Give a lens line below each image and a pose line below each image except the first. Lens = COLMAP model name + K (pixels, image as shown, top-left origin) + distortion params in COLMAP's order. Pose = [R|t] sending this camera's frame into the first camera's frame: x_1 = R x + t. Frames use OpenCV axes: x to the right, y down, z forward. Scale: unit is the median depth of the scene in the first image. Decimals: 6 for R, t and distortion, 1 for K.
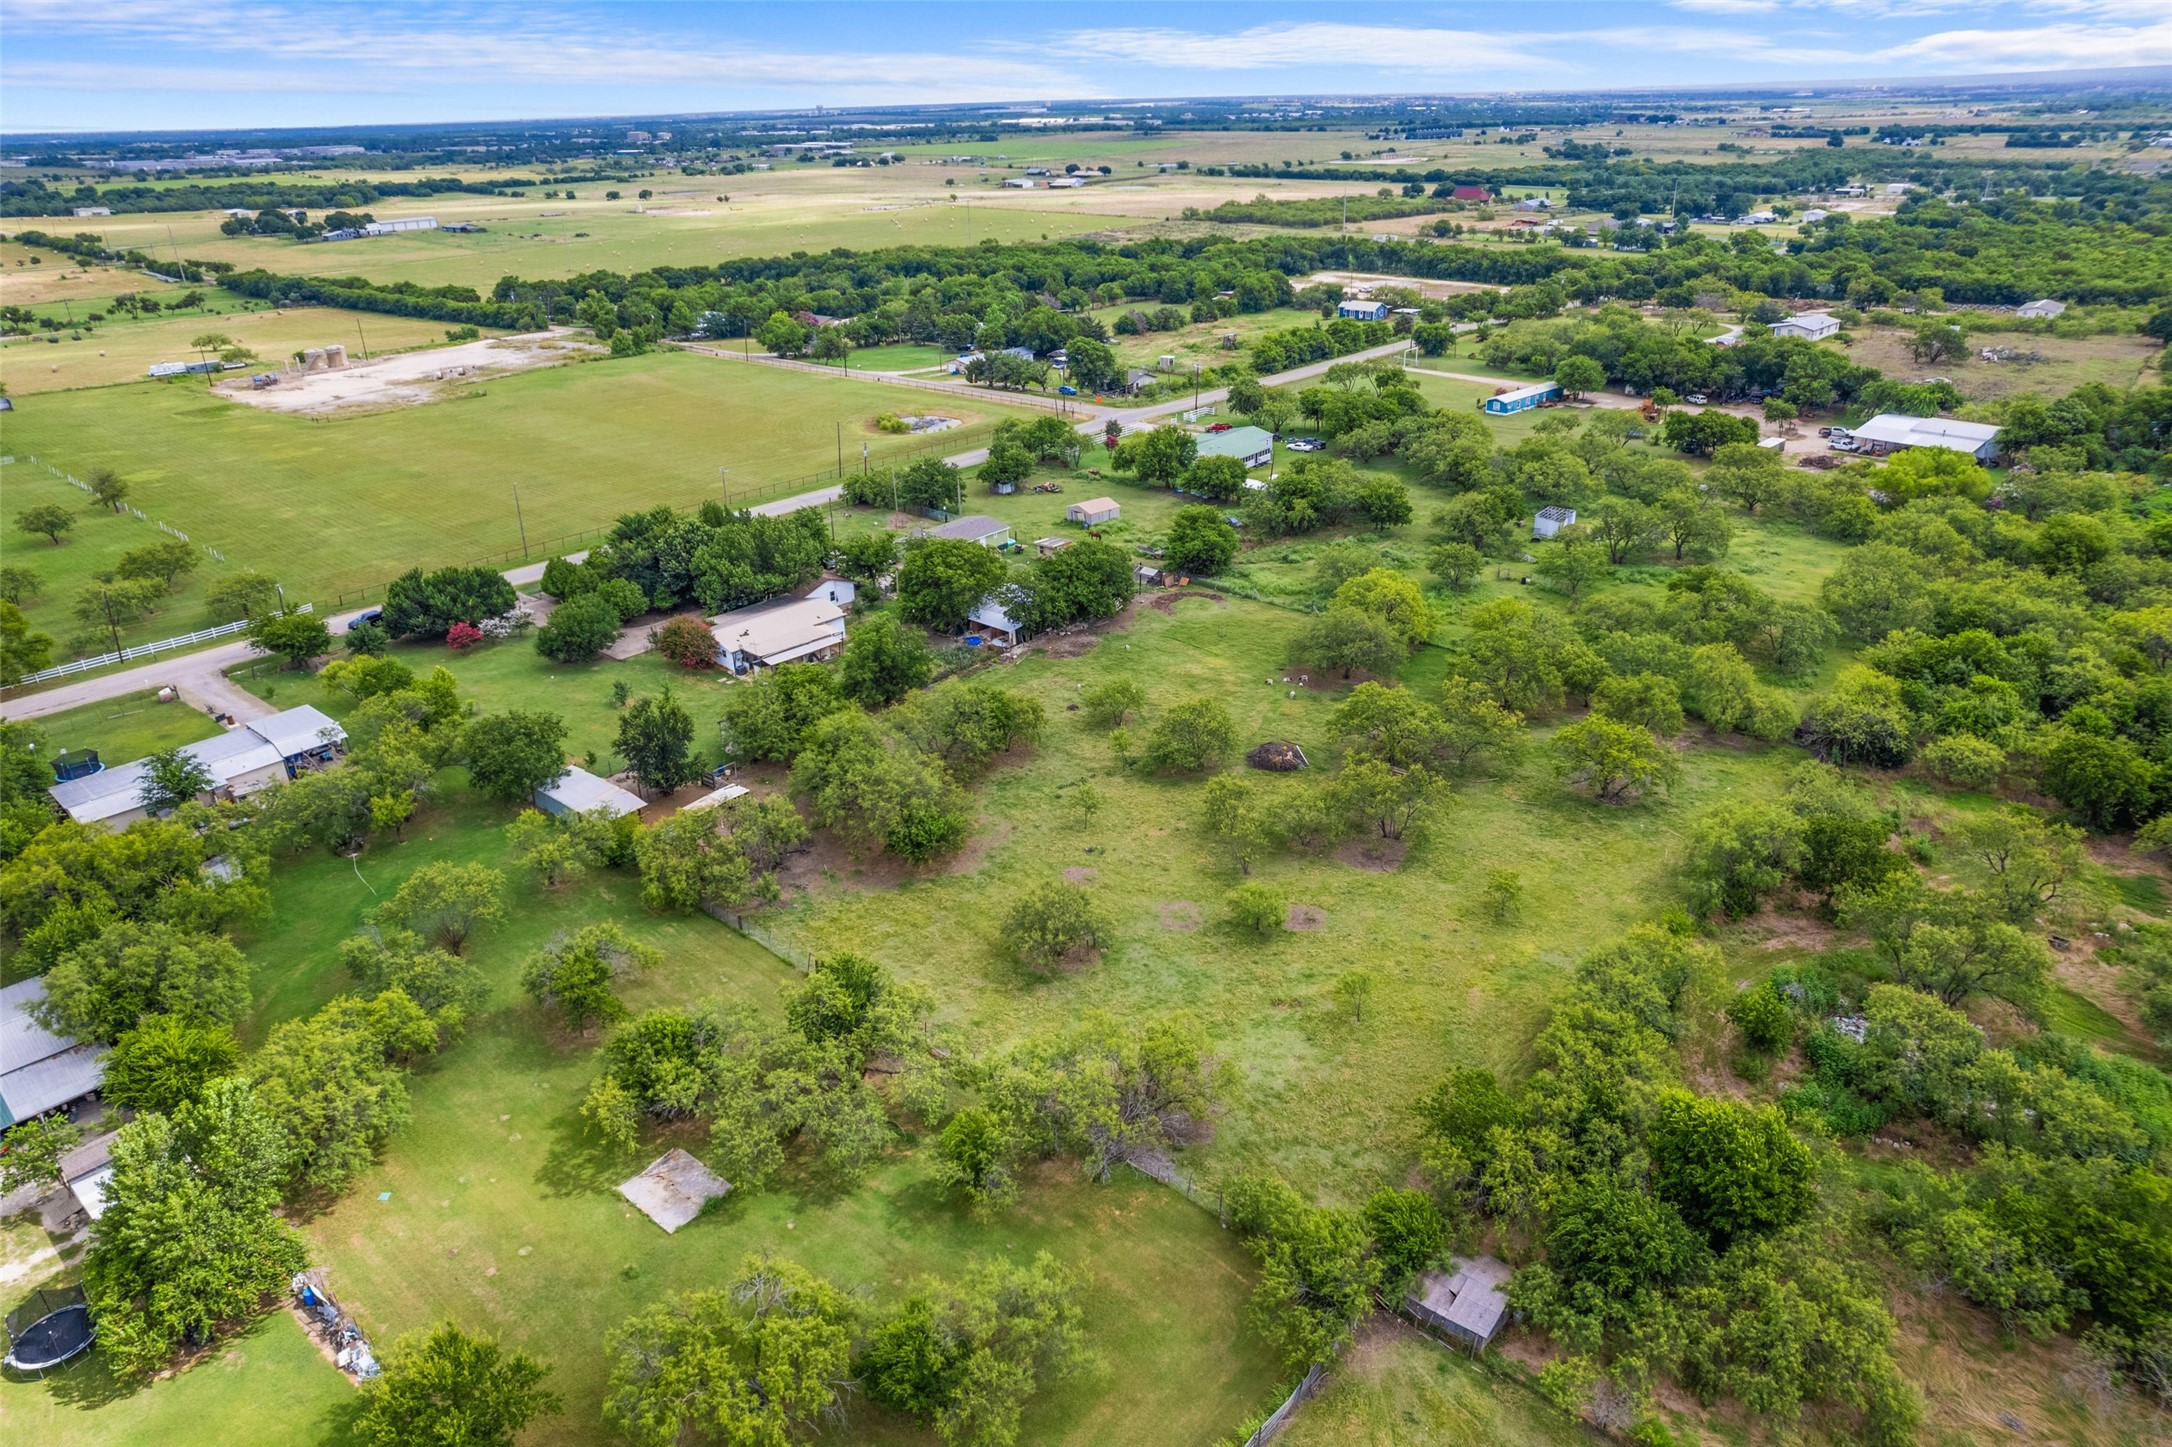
lens RADIAL K [[1430.3, 0, 1086.0], [0, 1430.3, 723.5], [0, 0, 1]] dist [-0.044590, -0.001150]
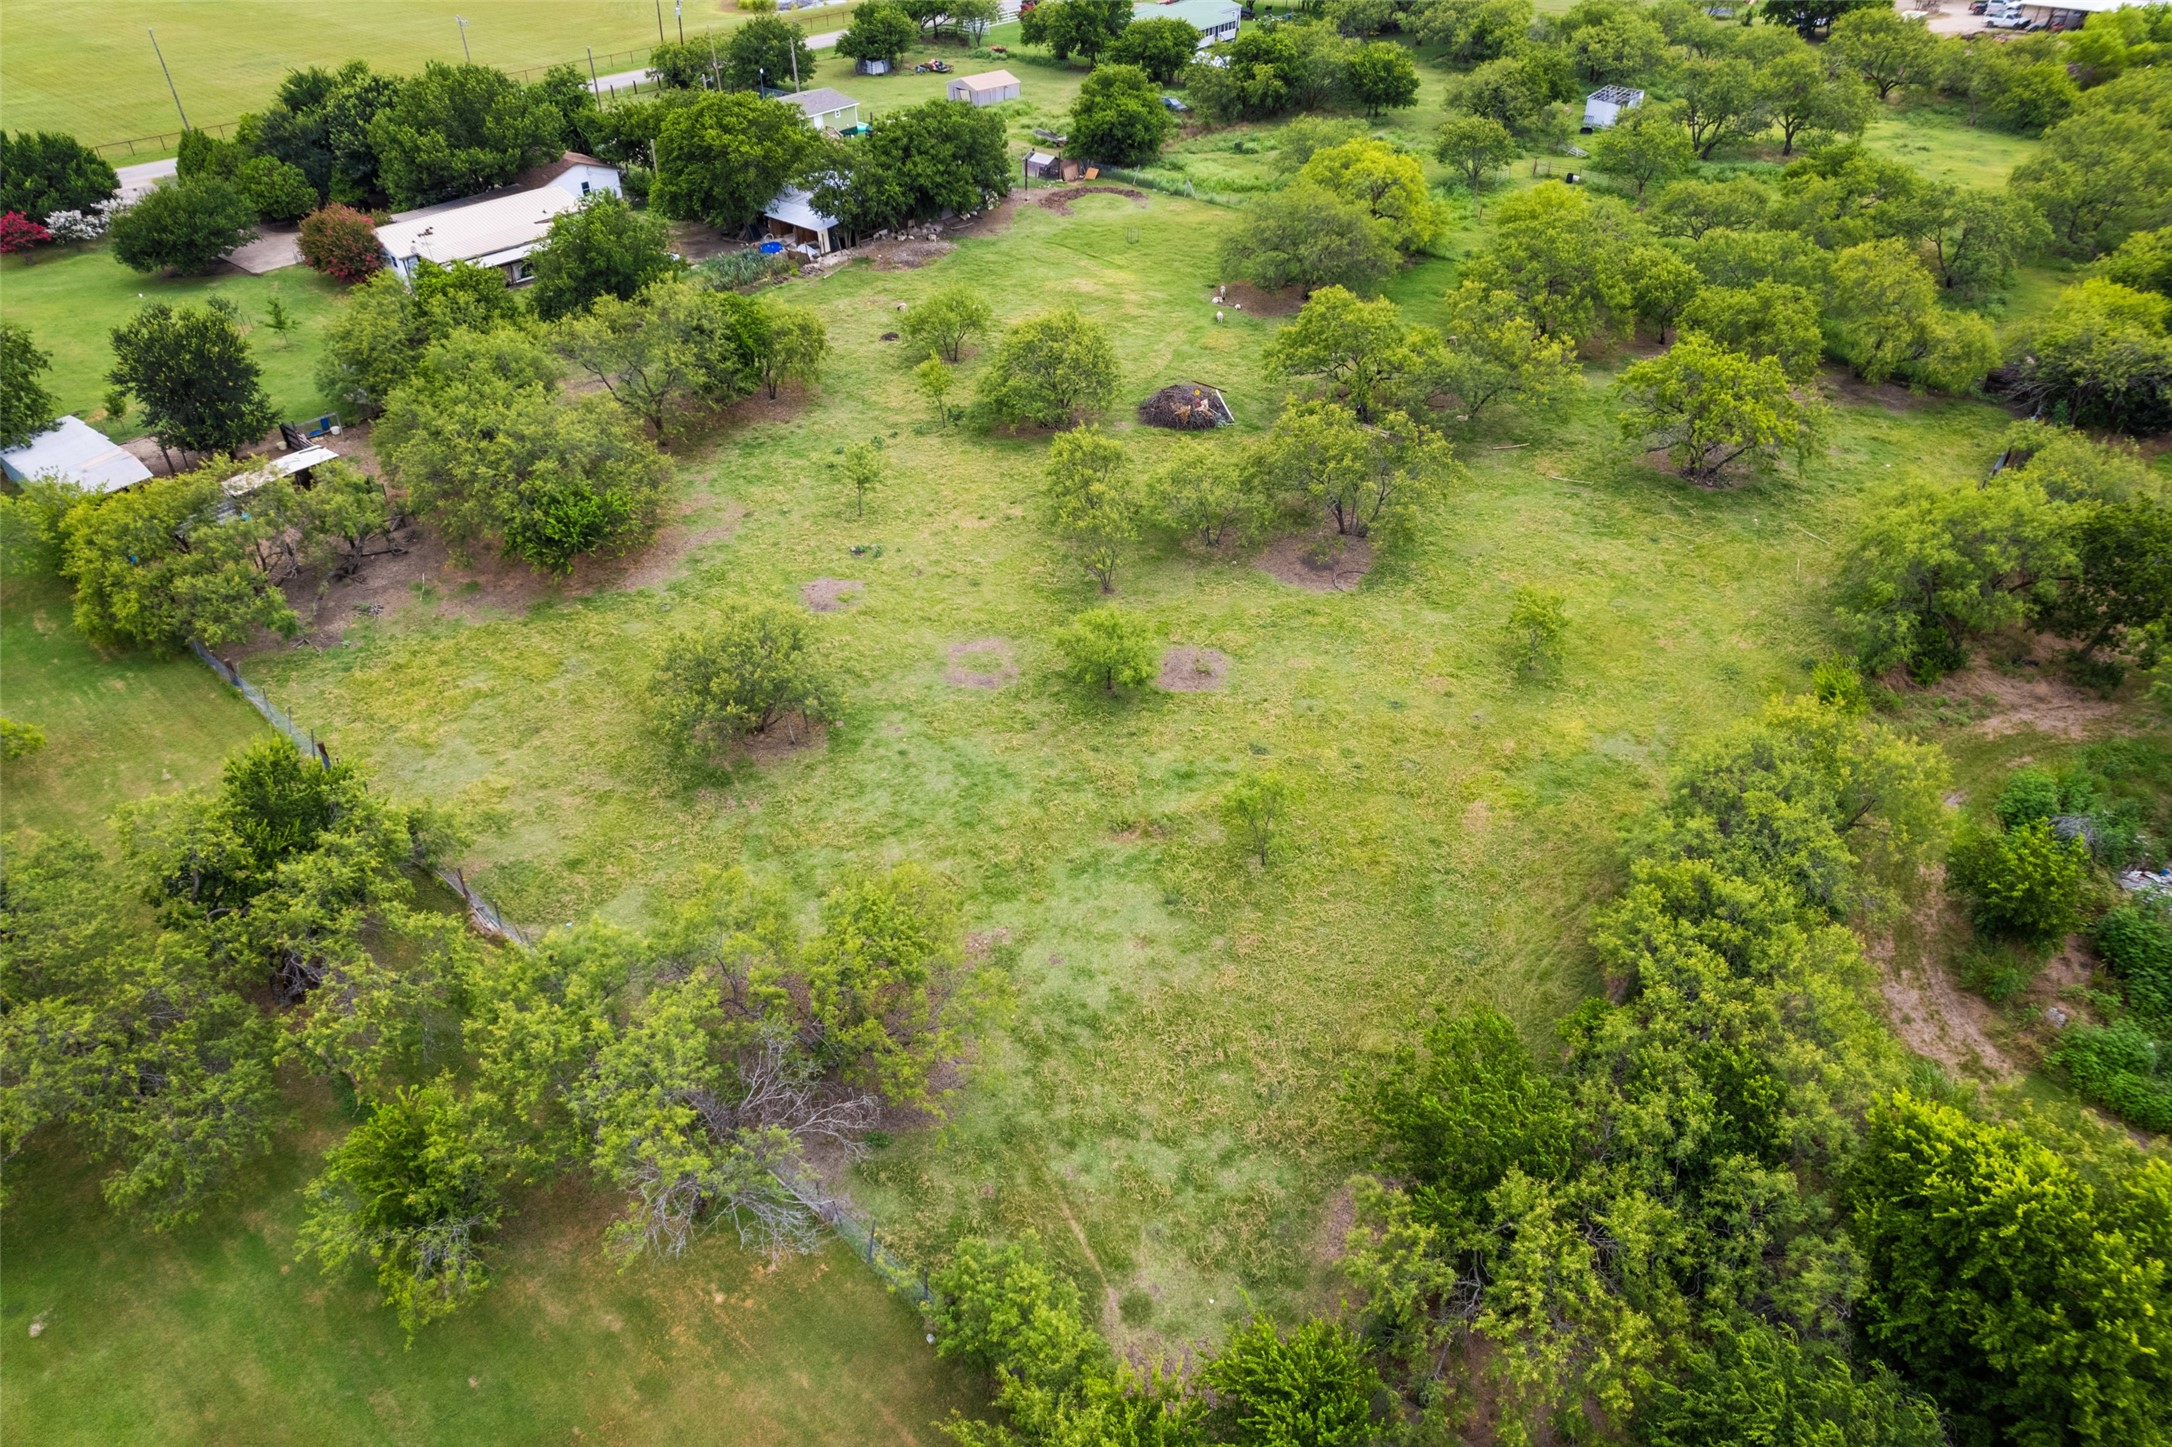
lens RADIAL K [[1361.7, 0, 1086.0], [0, 1361.7, 723.5], [0, 0, 1]] dist [-0.056963, 0.041450]
pose [[0.999954, 0.007405, -0.006170, 0.095739], [-0.005924, 0.977118, 0.212617, 0.033331], [0.007603, -0.212570, 0.977116, 0.379516]]
